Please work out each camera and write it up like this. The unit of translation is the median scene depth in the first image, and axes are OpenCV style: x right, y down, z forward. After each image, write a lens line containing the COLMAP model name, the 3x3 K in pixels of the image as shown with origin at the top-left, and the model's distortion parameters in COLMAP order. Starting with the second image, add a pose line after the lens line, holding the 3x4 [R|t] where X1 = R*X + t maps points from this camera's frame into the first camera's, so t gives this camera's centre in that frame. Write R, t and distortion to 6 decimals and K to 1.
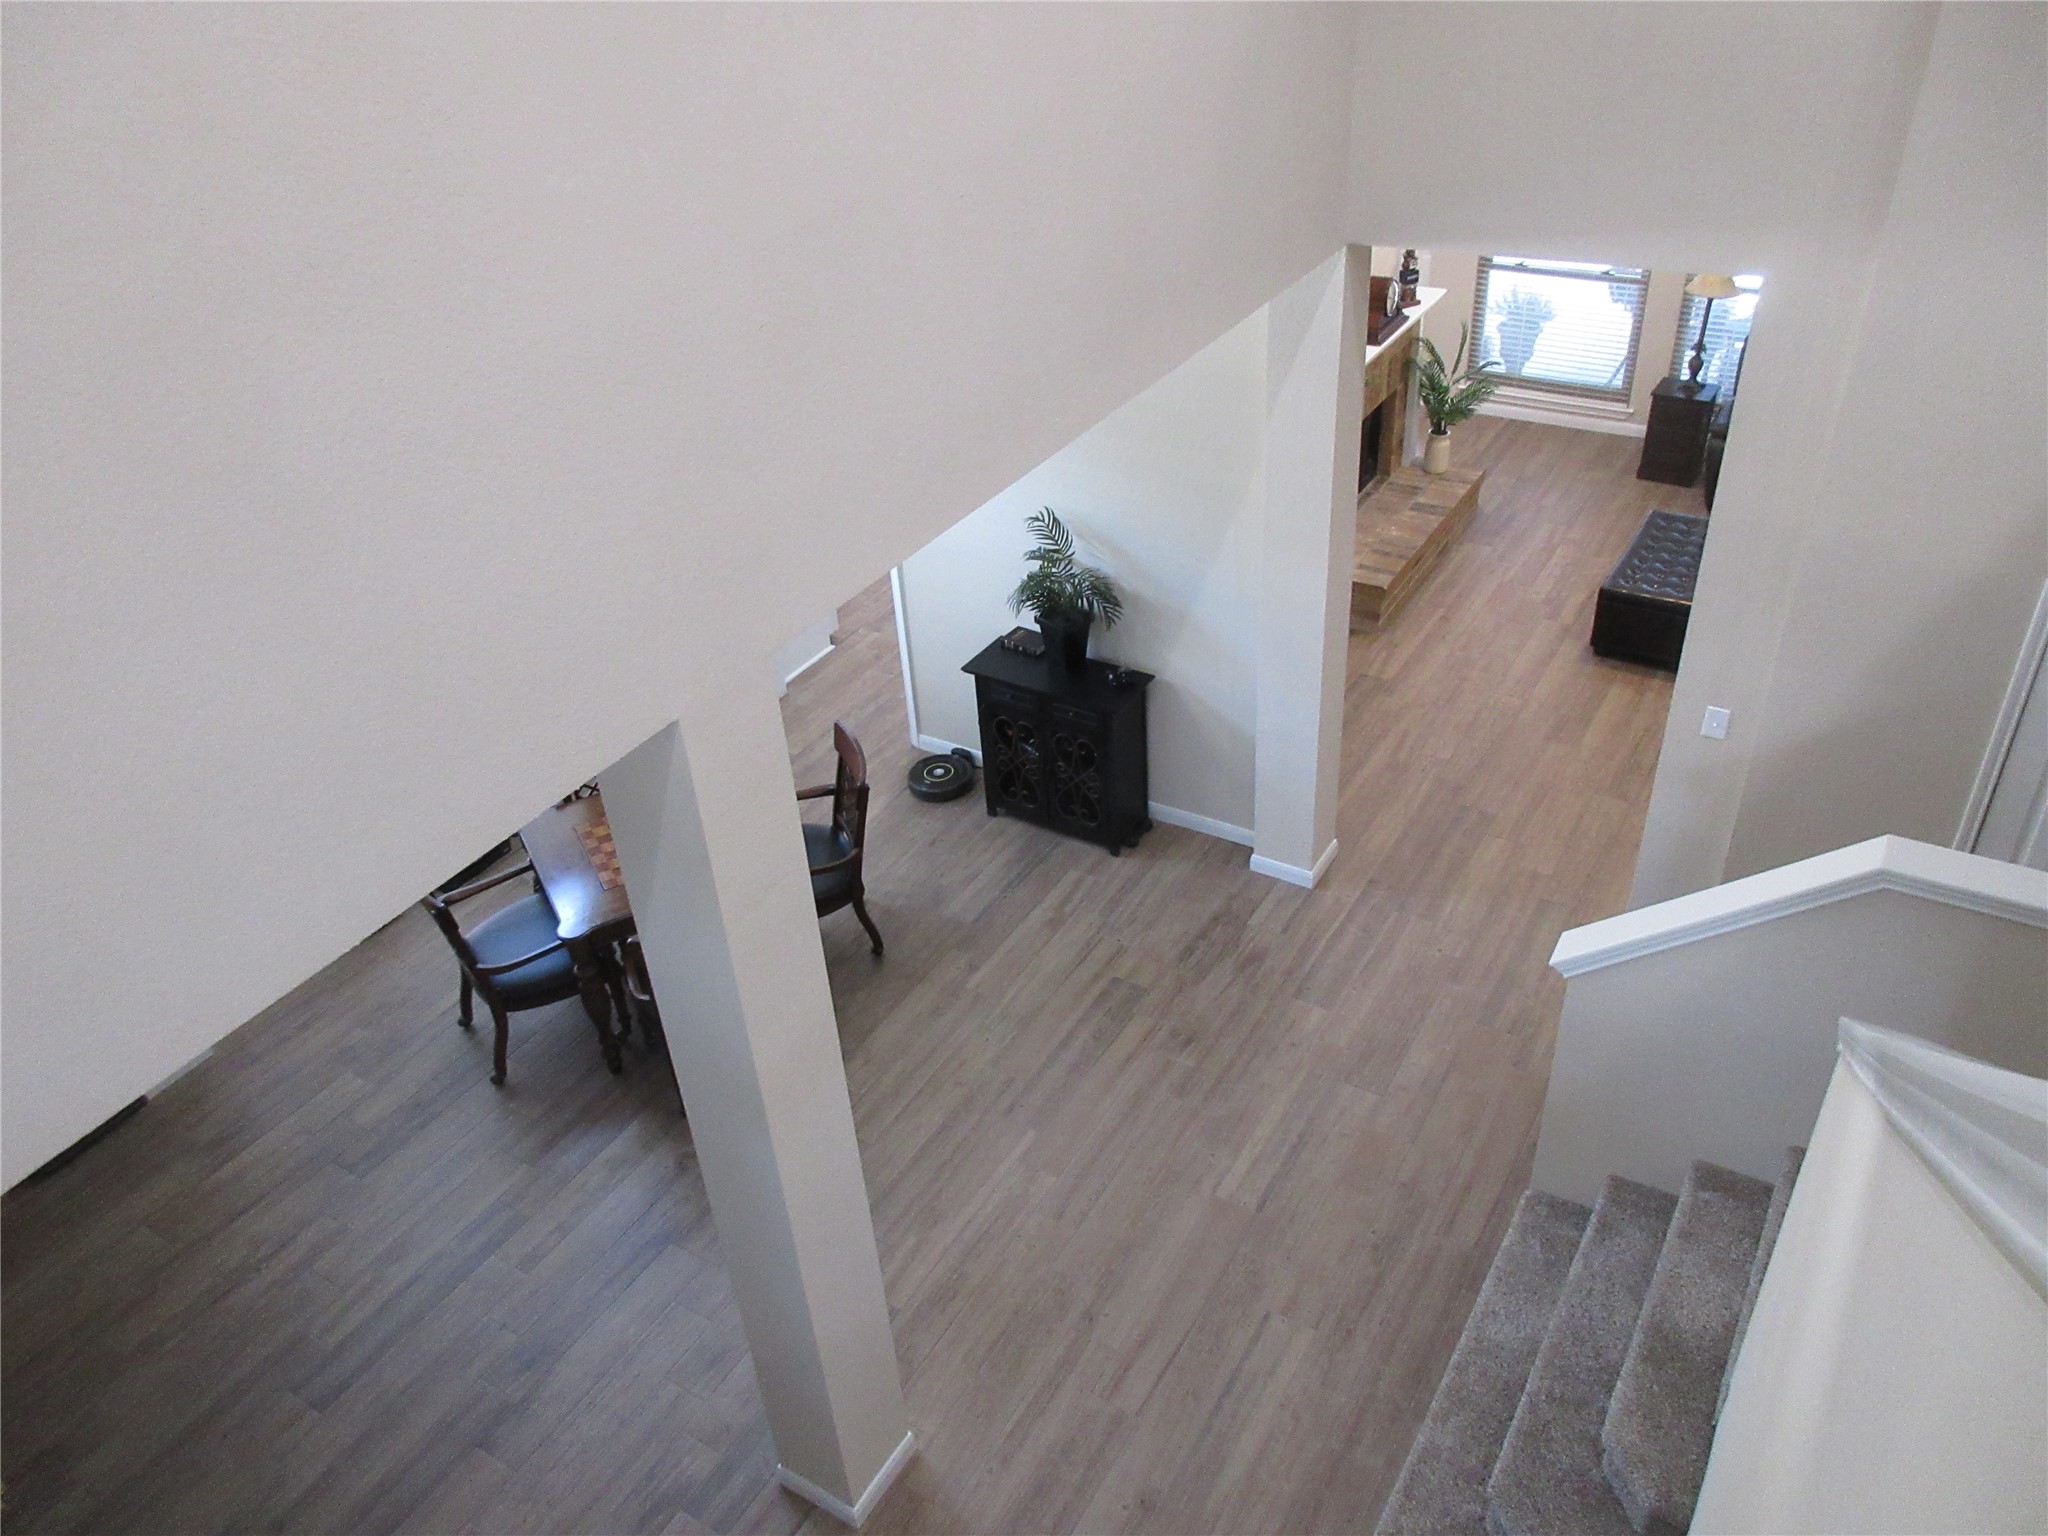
lens RADIAL K [[1525.6, 0, 1024.0], [0, 1525.6, 768.0], [0, 0, 1]] dist [-0.006274, -0.000359]
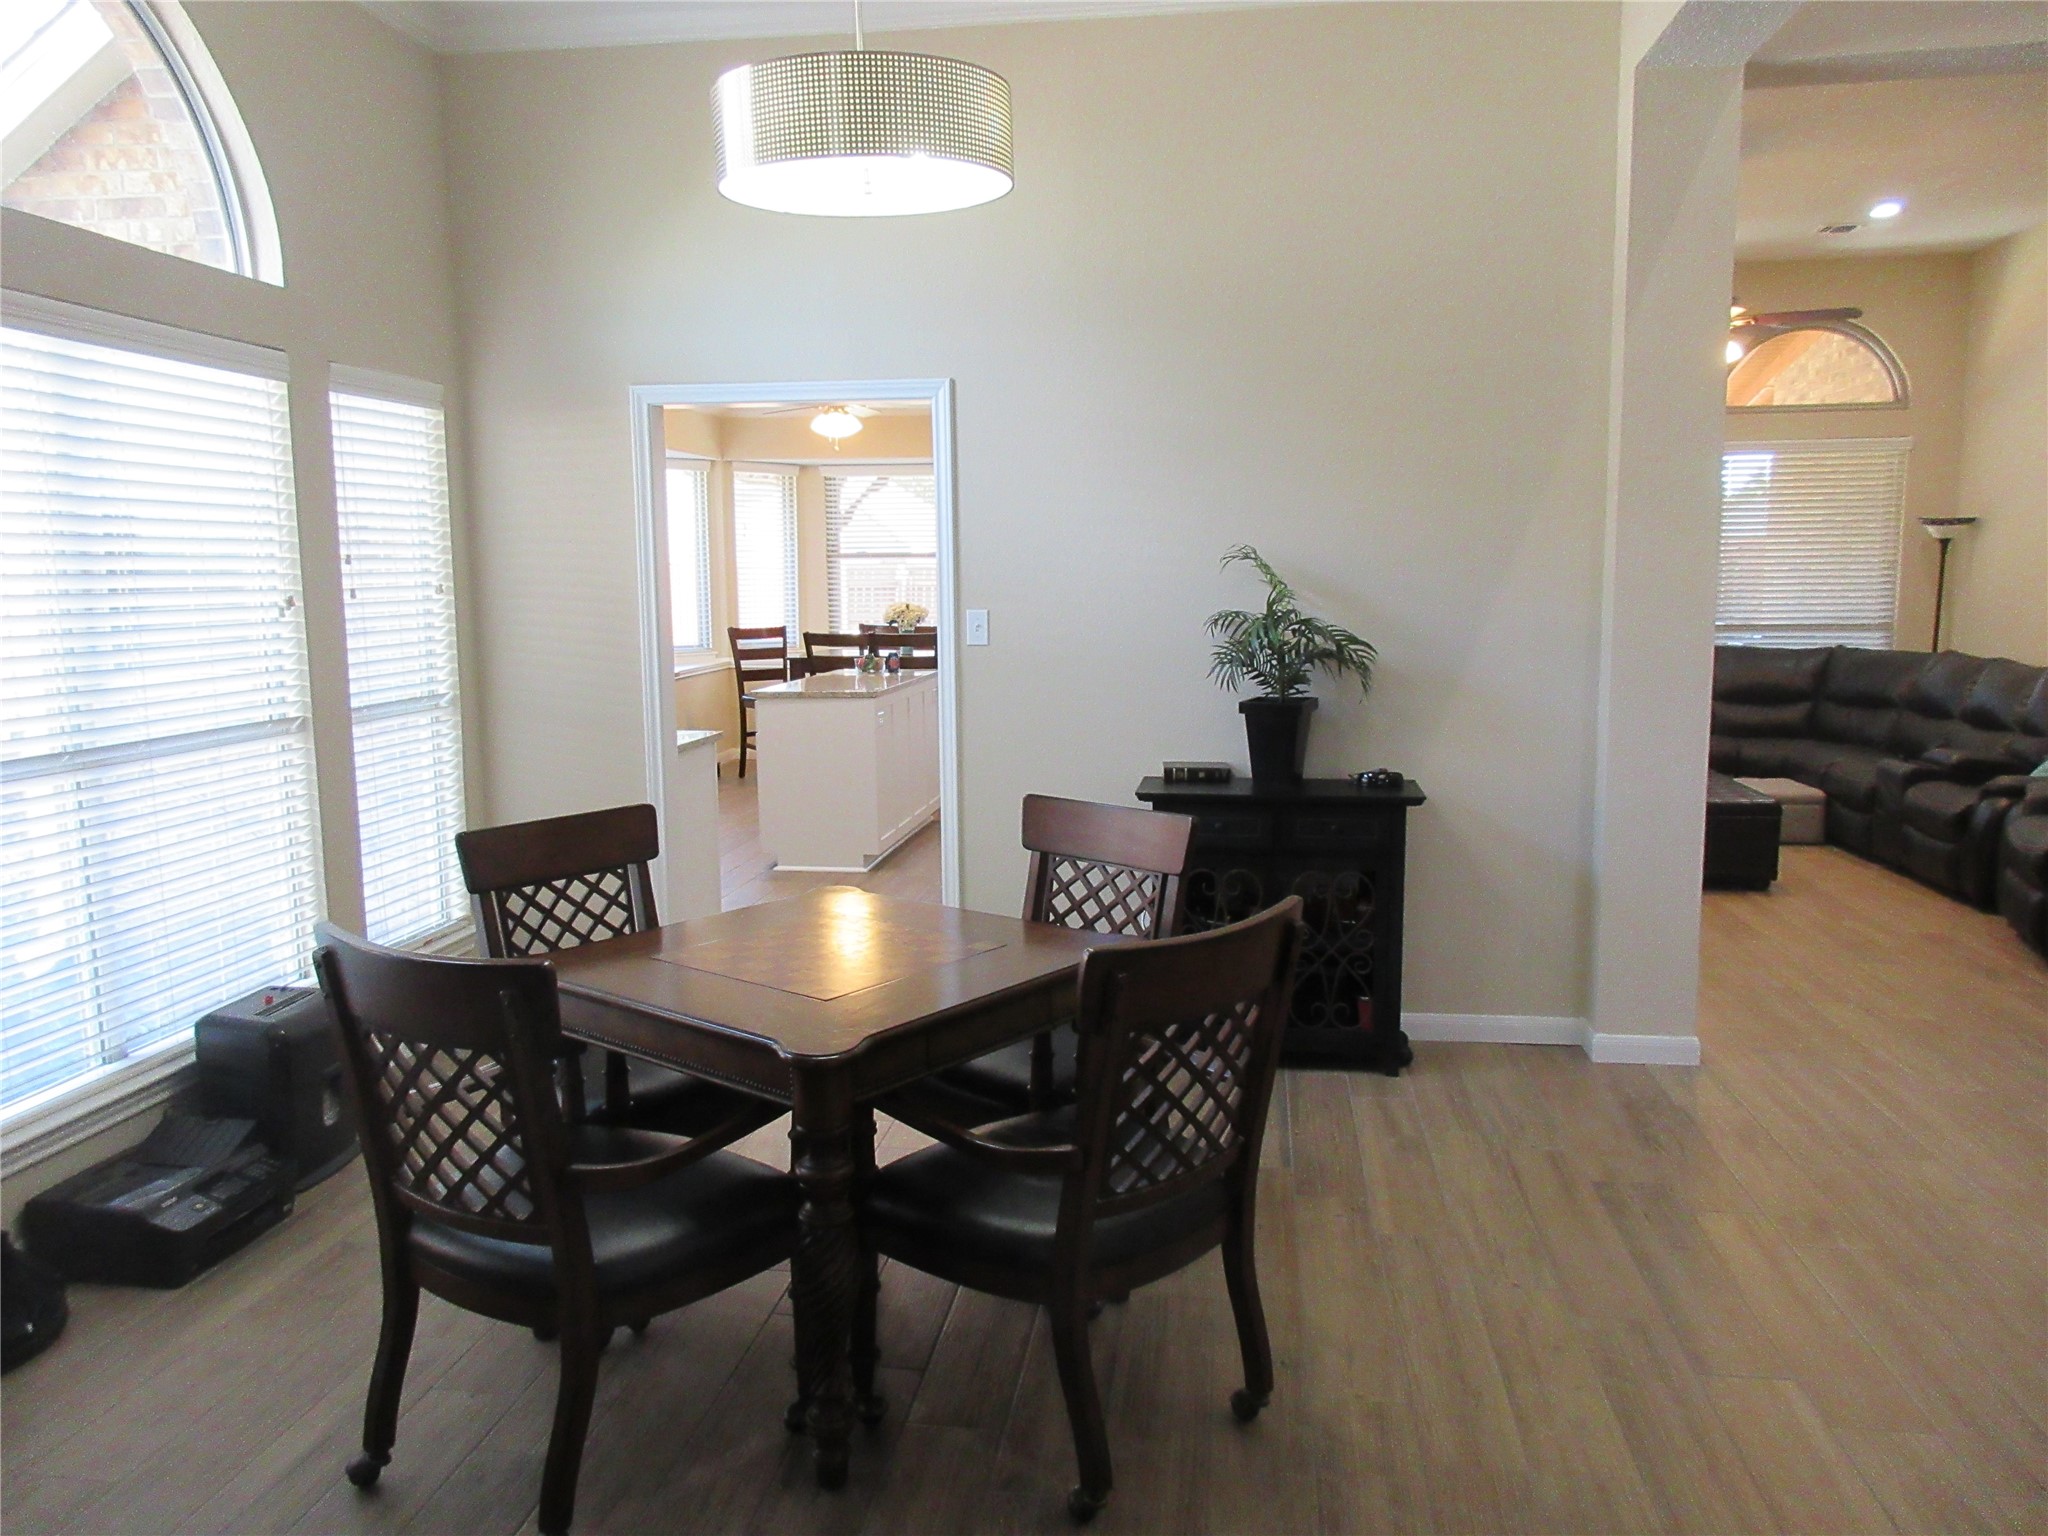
lens RADIAL K [[1525.6, 0, 1024.0], [0, 1525.6, 768.0], [0, 0, 1]] dist [-0.006274, -0.000359]
pose [[0.915894, -0.002442, 0.401412, -0.260664], [0.188015, 0.886123, -0.423599, 0.143088], [-0.354666, 0.463444, 0.812054, 0.380909]]
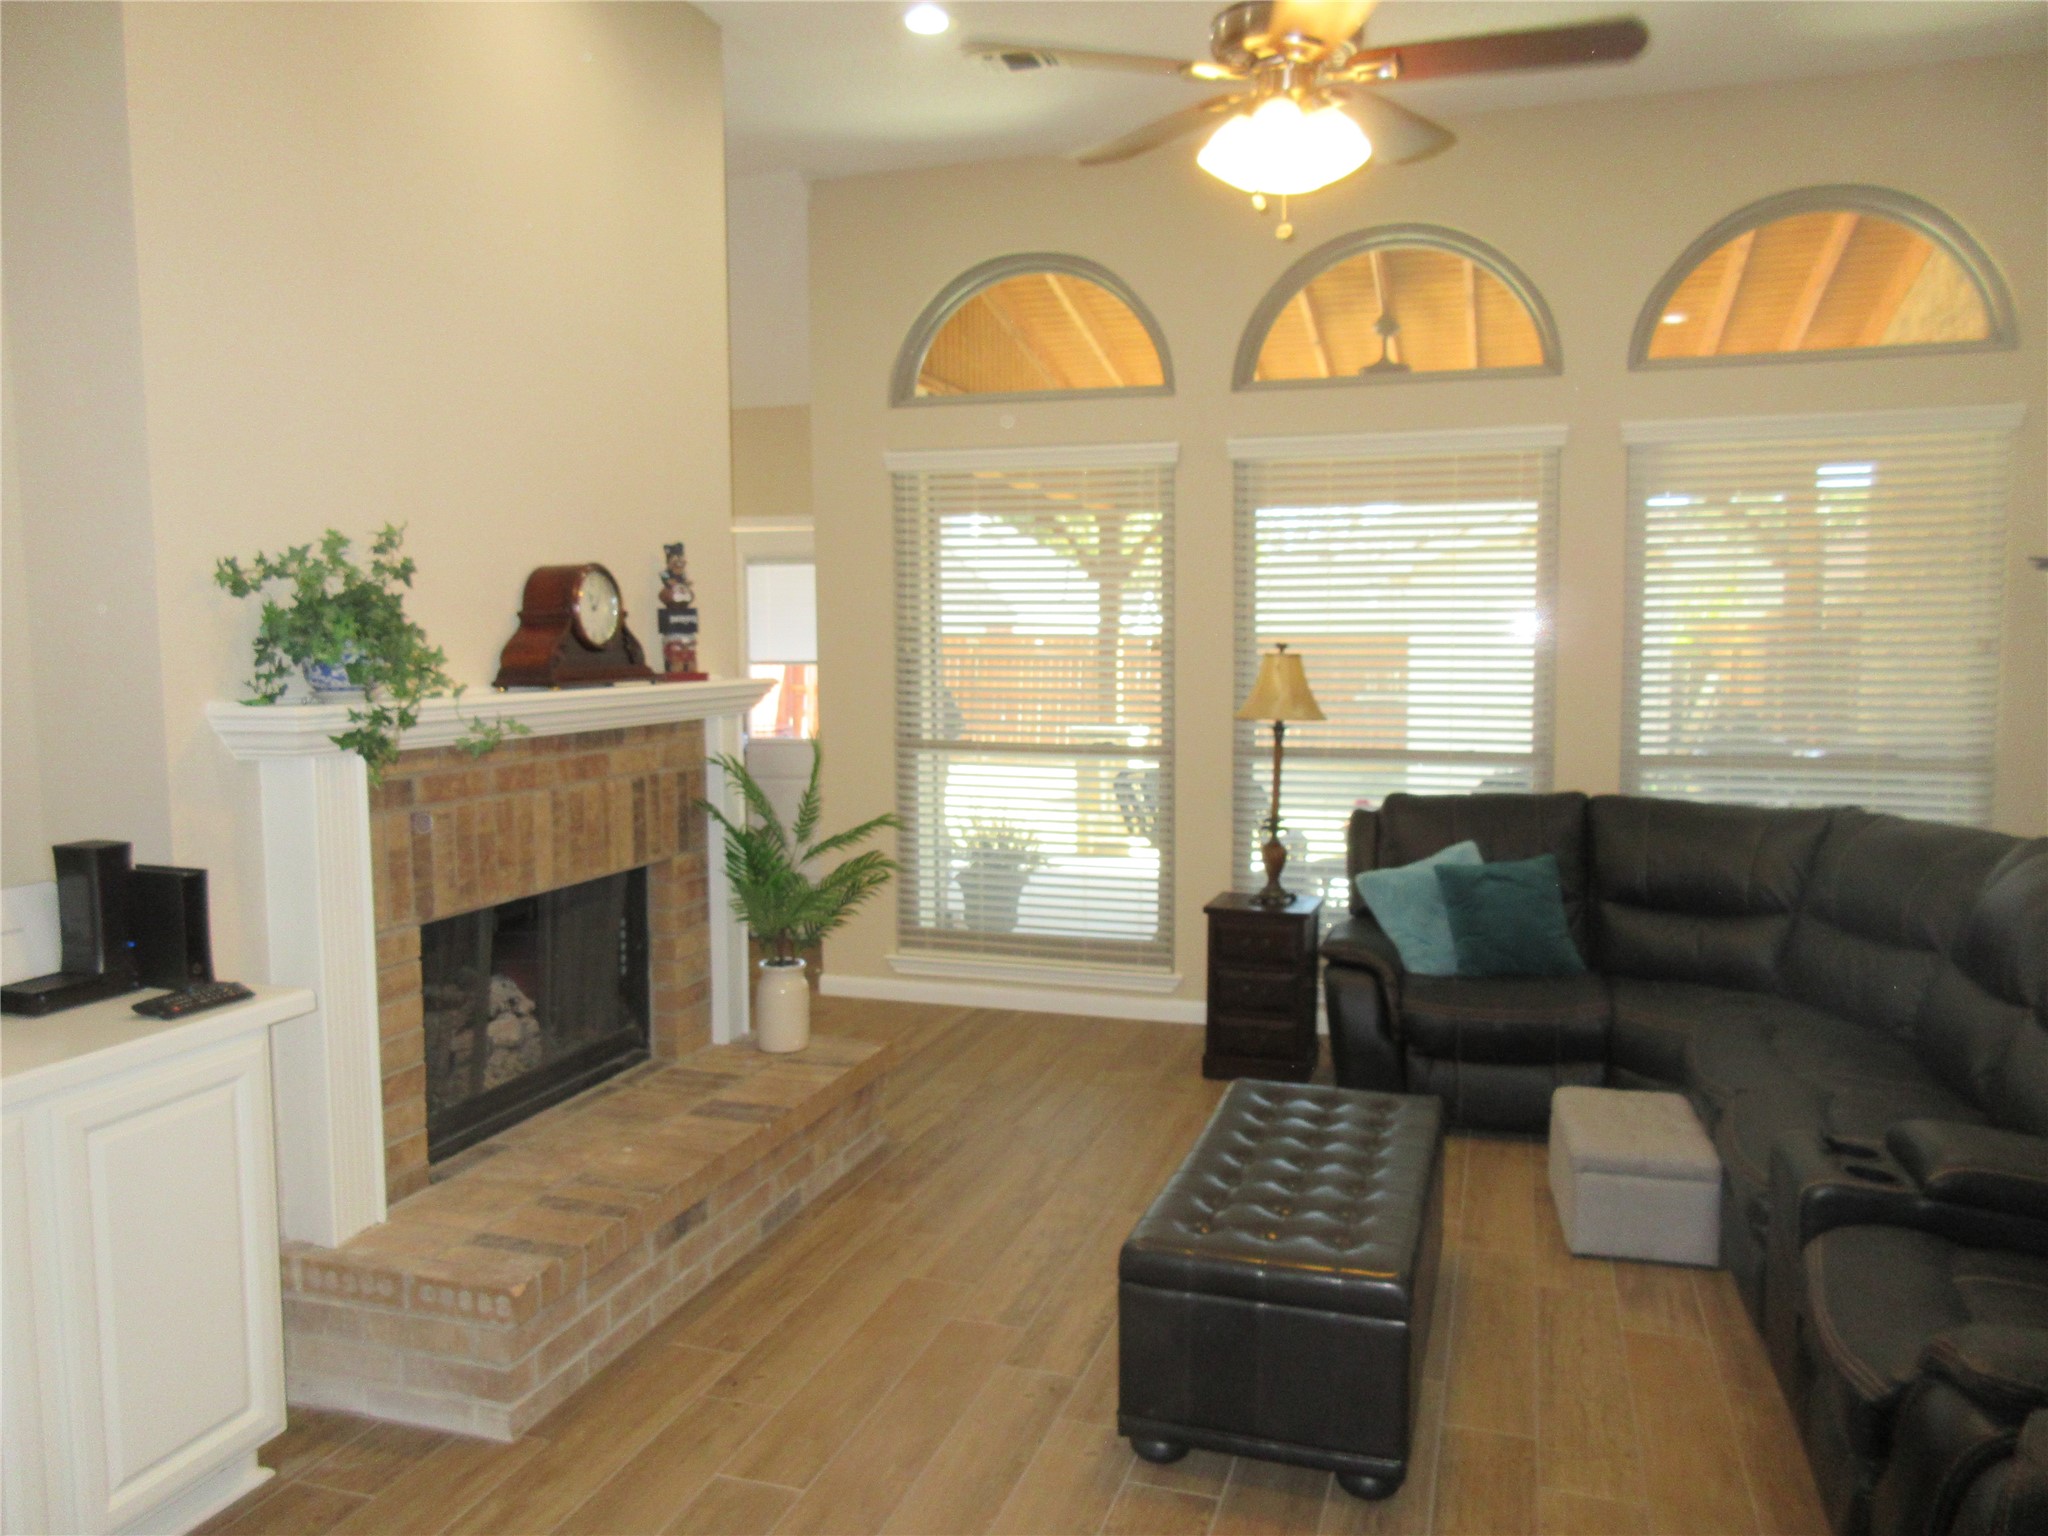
lens RADIAL K [[1525.6, 0, 1024.0], [0, 1525.6, 768.0], [0, 0, 1]] dist [-0.006274, -0.000359]
pose [[0.969799, 0.031162, 0.241909, 0.241742], [0.092233, 0.871306, -0.481995, -0.043962], [-0.225796, 0.489750, 0.842117, 0.594017]]
